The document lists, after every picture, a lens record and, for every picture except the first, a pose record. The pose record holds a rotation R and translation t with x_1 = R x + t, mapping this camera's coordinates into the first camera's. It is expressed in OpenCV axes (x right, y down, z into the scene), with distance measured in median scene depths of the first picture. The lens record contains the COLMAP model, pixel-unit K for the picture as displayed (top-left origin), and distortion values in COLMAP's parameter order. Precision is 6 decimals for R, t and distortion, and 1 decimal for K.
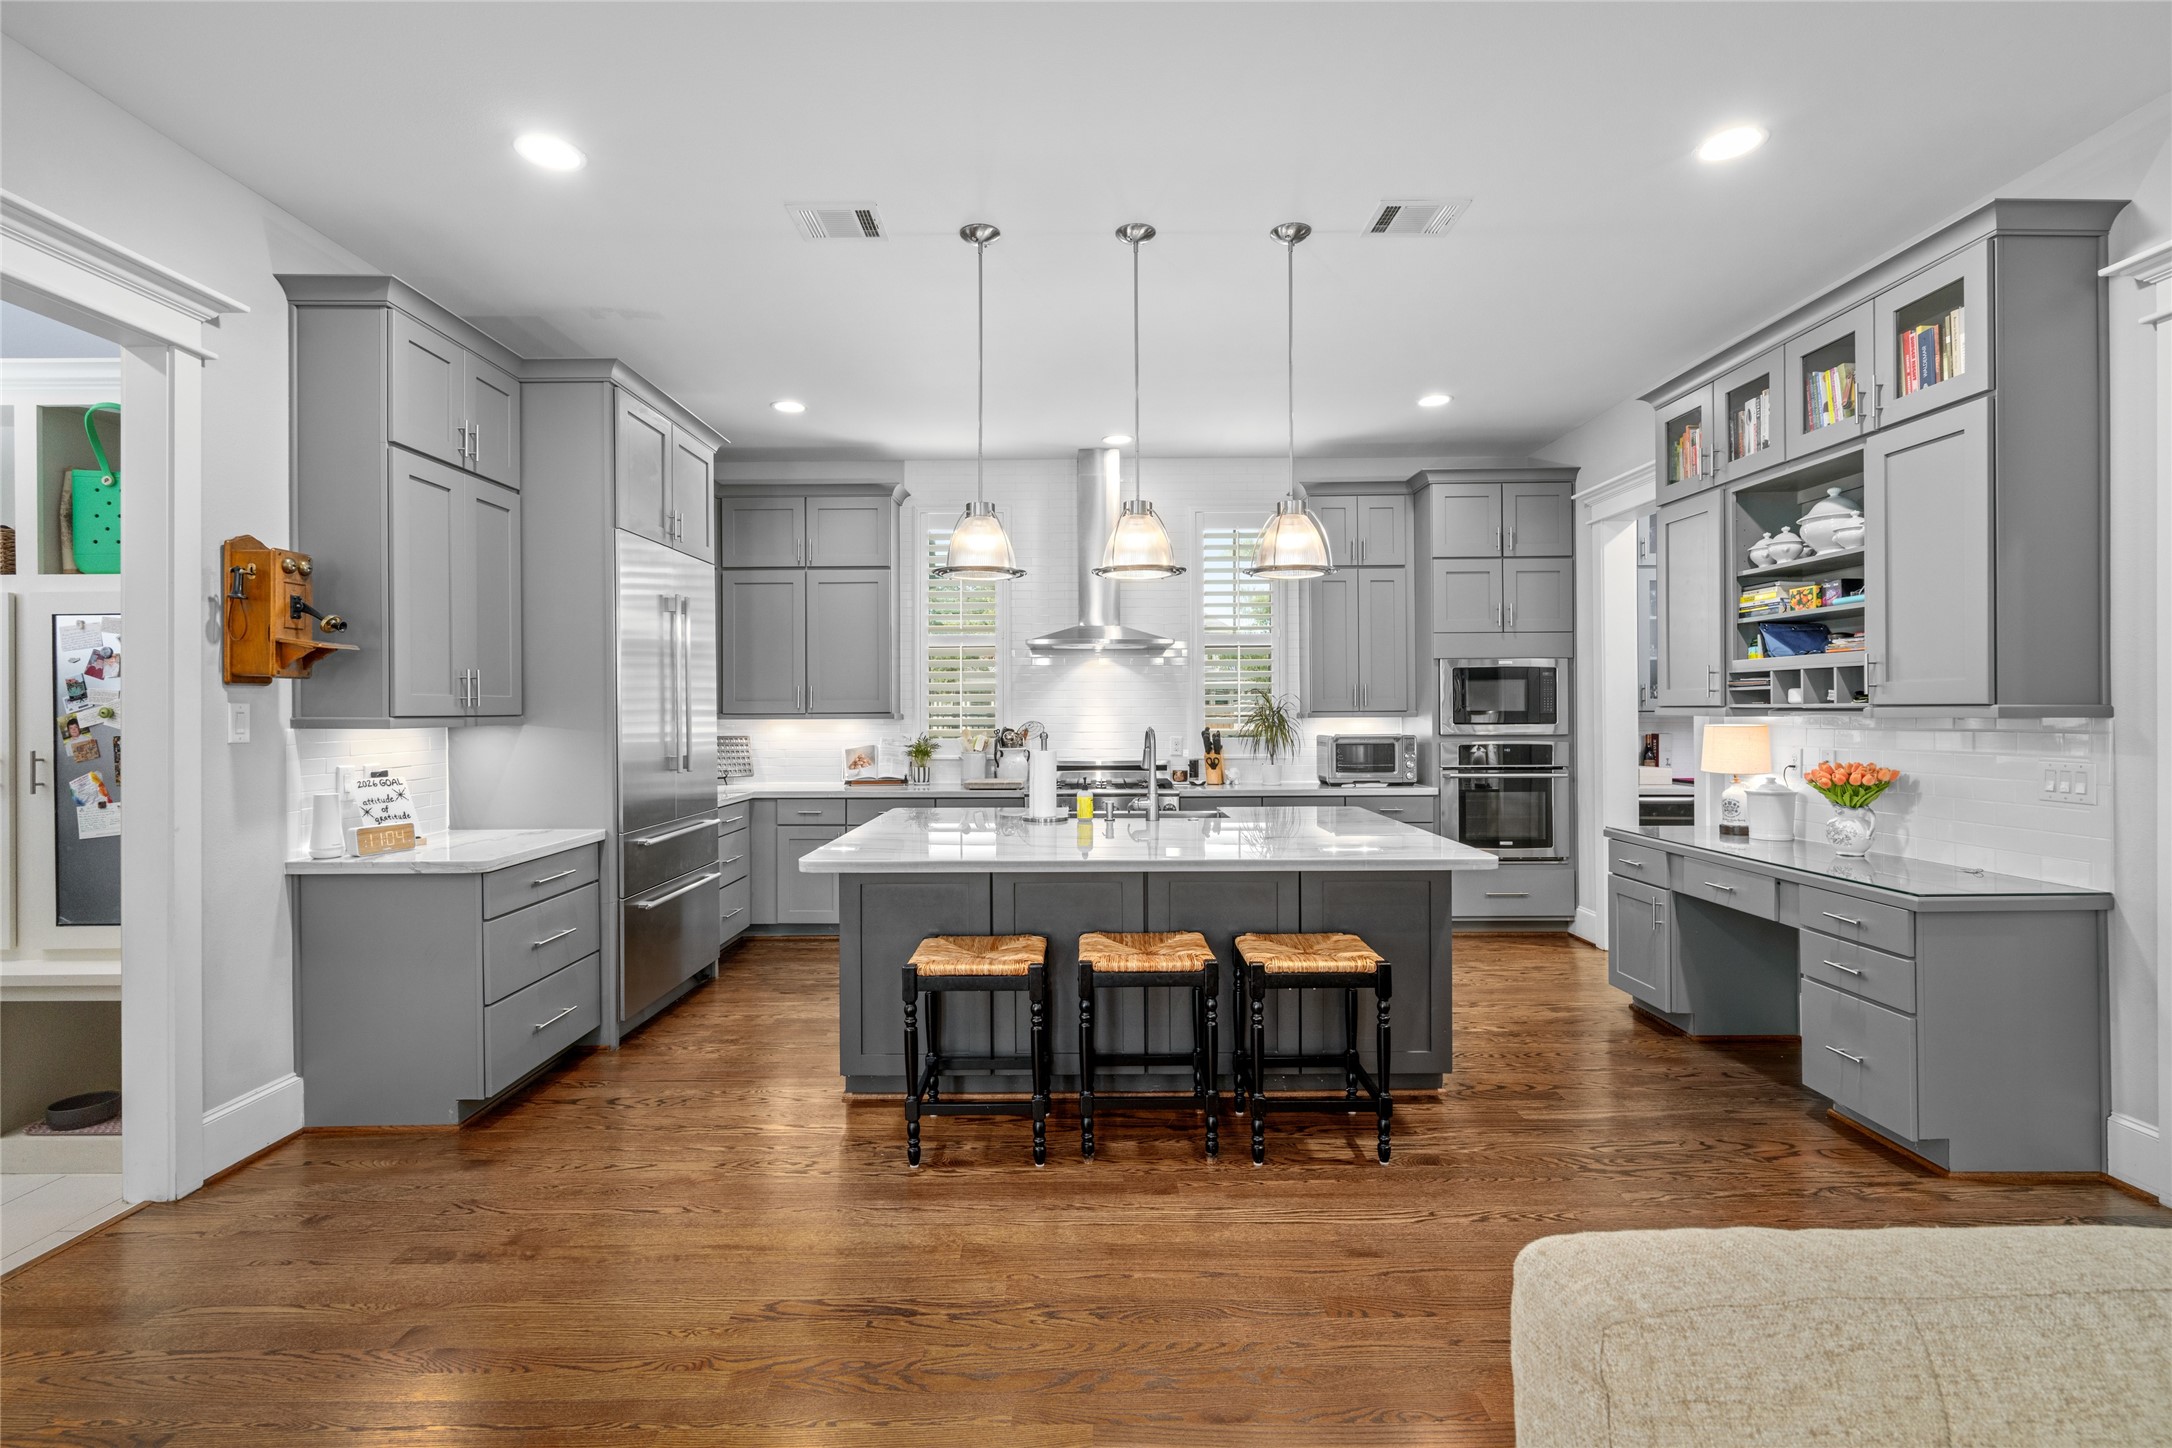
lens RADIAL K [[1000.2, 0, 1081.6], [0, 1000.2, 711.5], [0, 0, 1]] dist [0.001365, -0.000284]
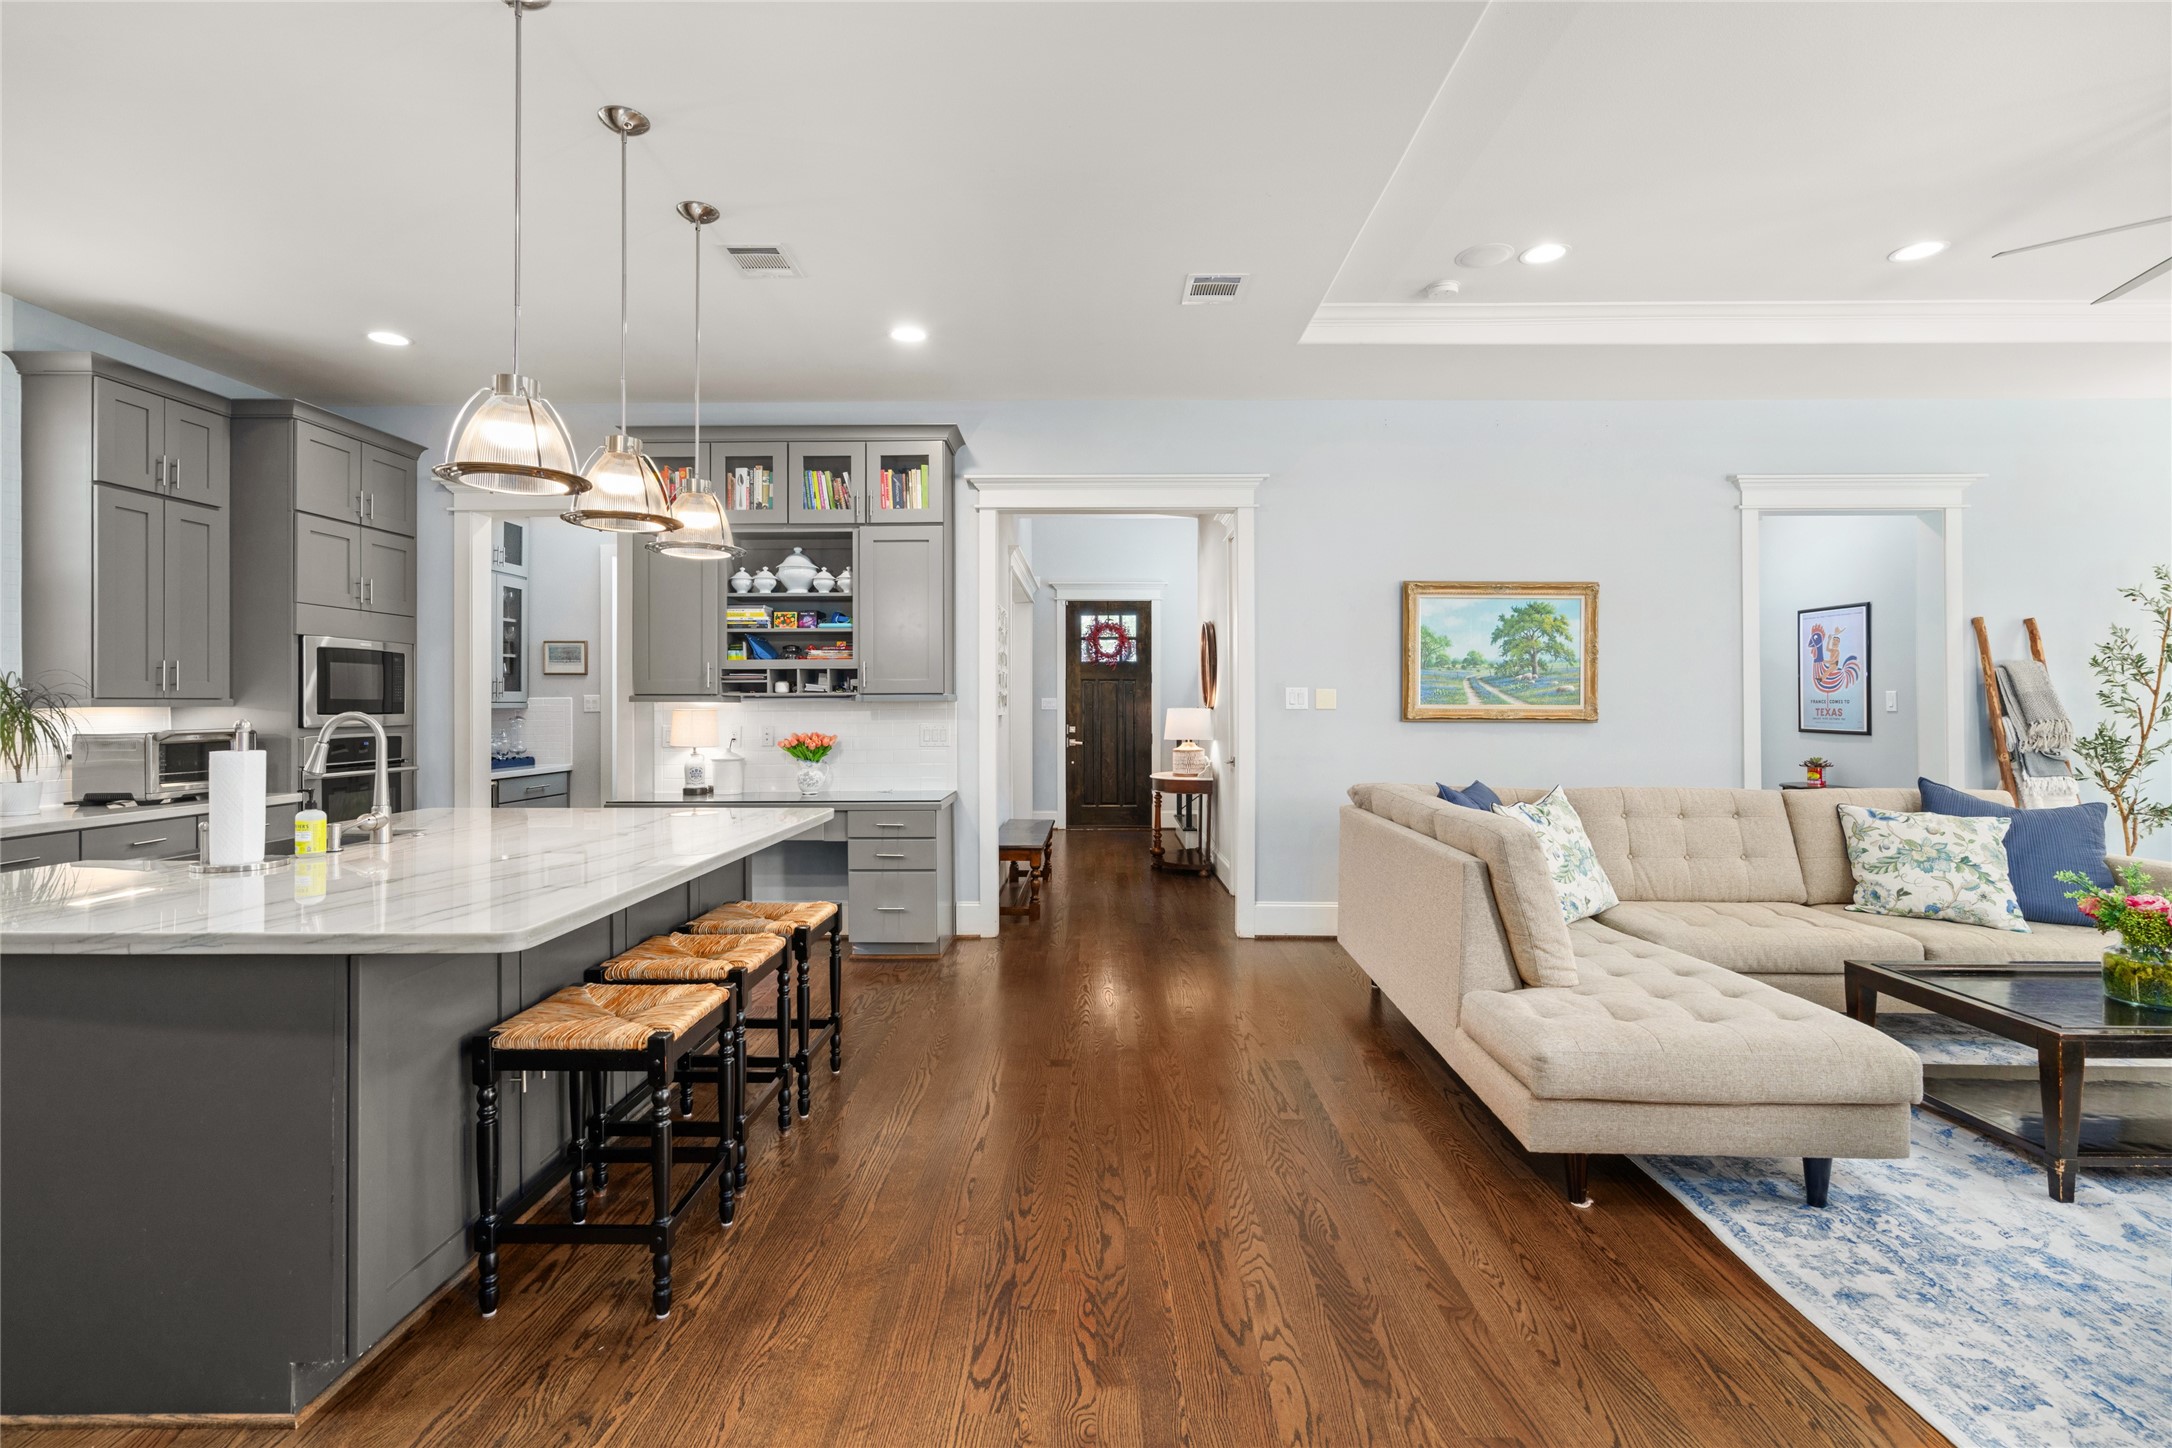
lens RADIAL K [[1000.2, 0, 1078.9], [0, 1000.2, 698.2], [0, 0, 1]] dist [0.001365, -0.000284]
pose [[0.014748, 0.013485, 0.999800, -0.724578], [0.004190, 0.999899, -0.013548, 0.021100], [-0.999882, 0.004389, 0.014690, 0.567196]]
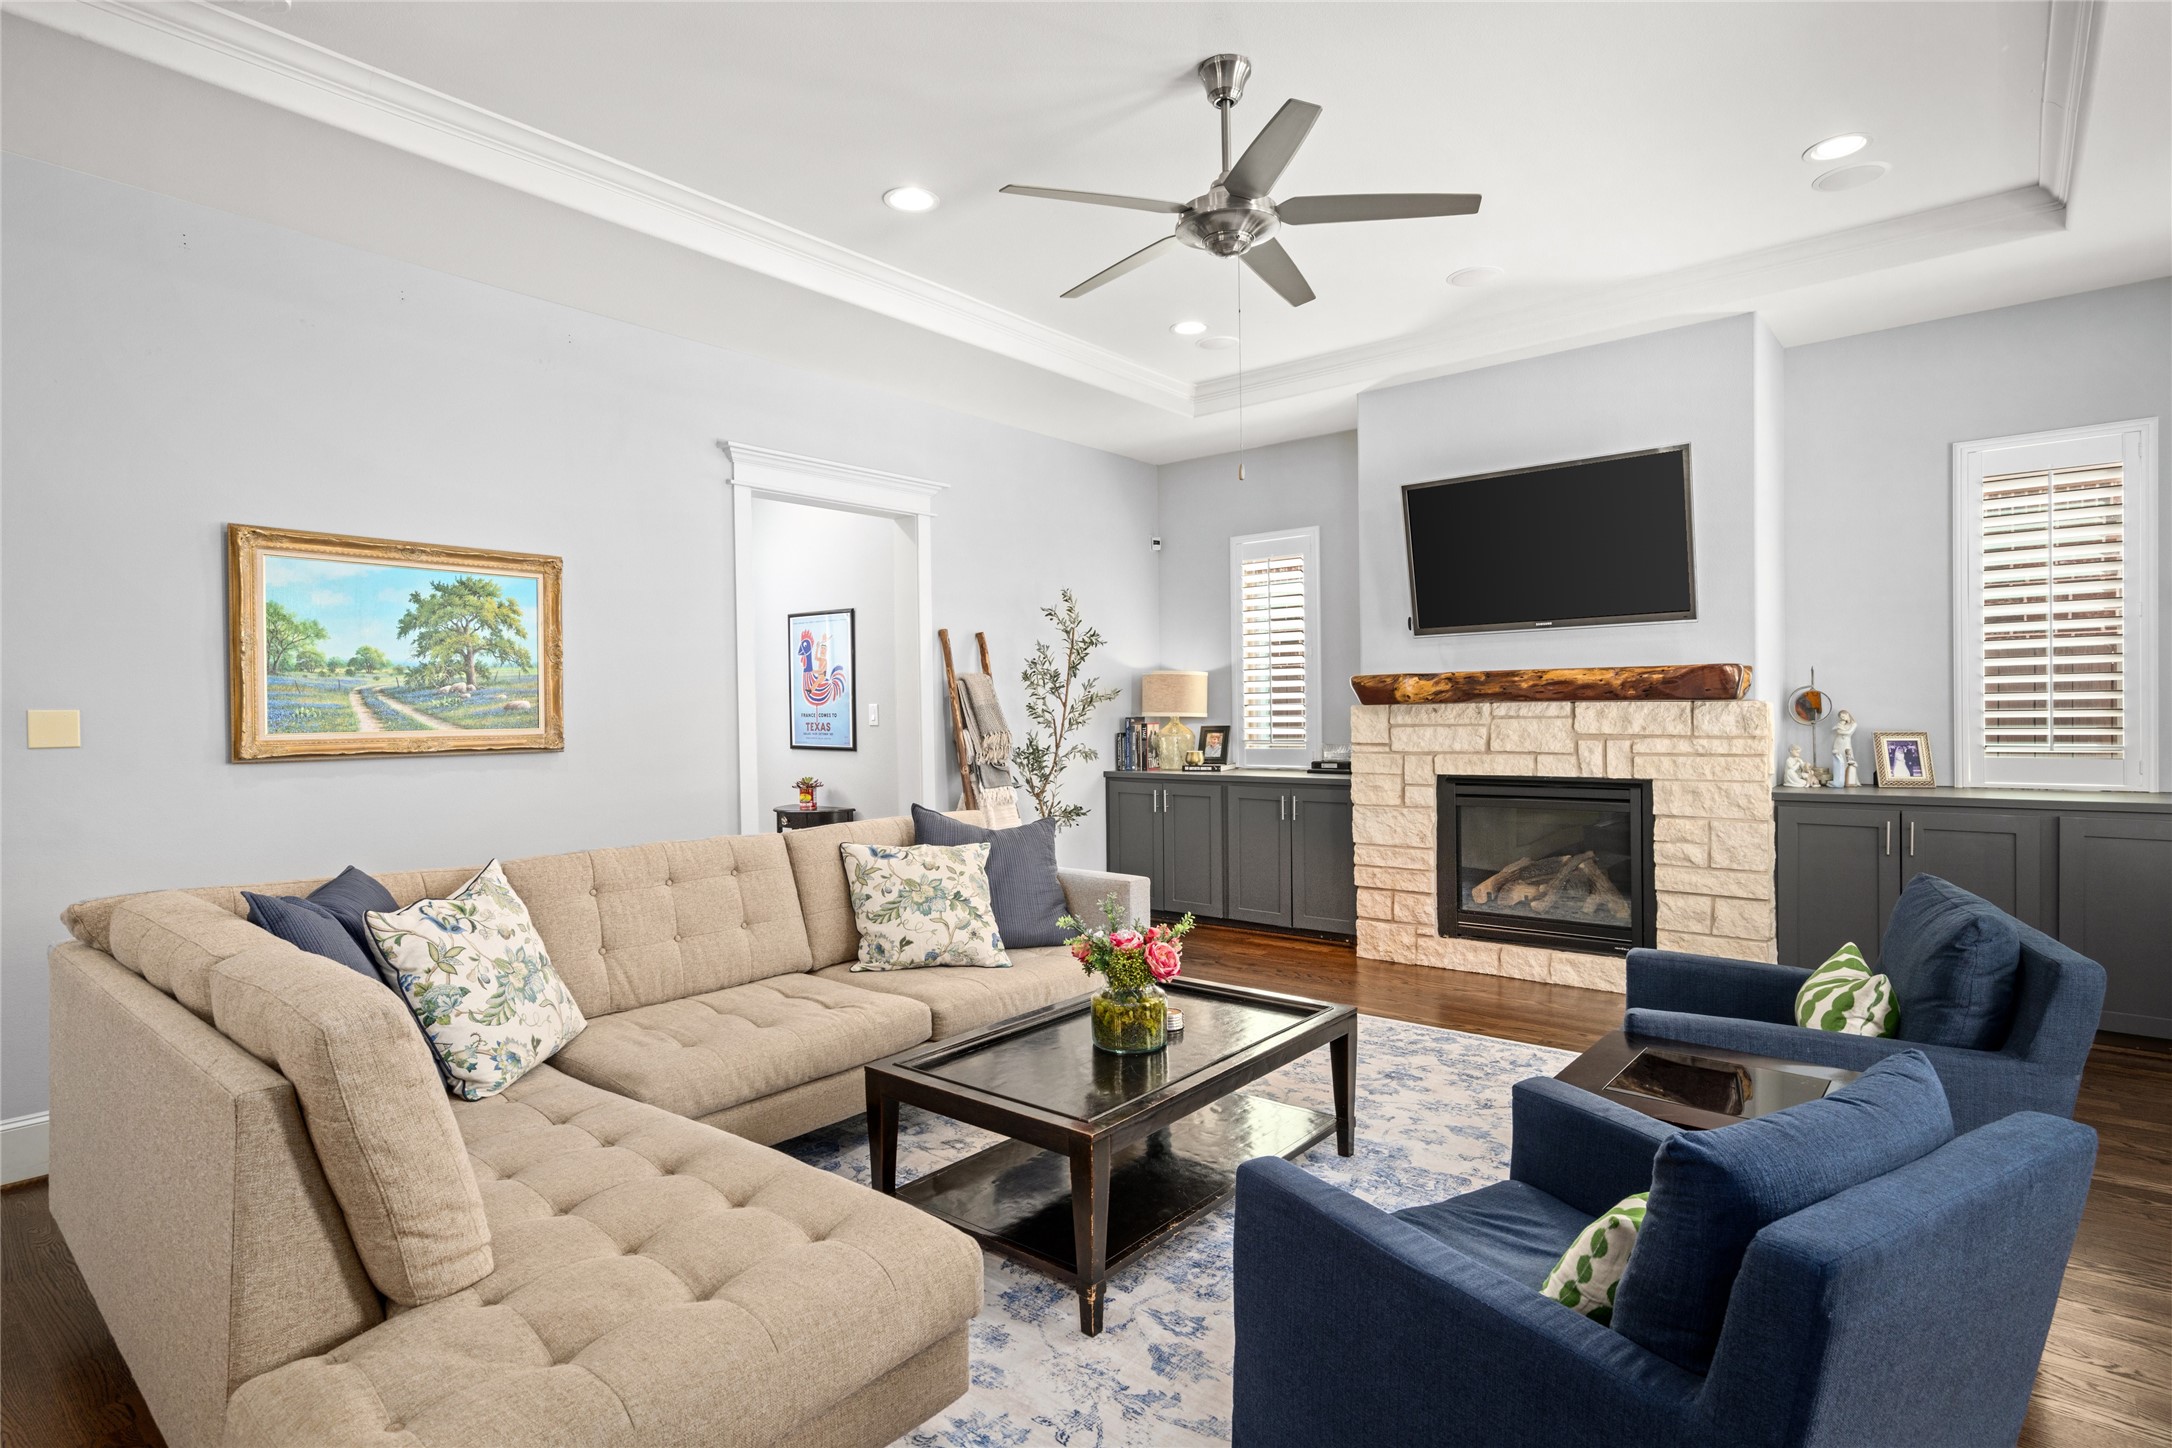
lens RADIAL K [[1114.7, 0, 1093.0], [0, 1114.7, 719.9], [0, 0, 1]] dist [-0.003228, 0.003264]
pose [[-0.774320, 0.008700, 0.632735, -0.419812], [0.021149, 0.999703, 0.012135, 0.003409], [-0.632441, 0.022778, -0.774273, 0.382034]]
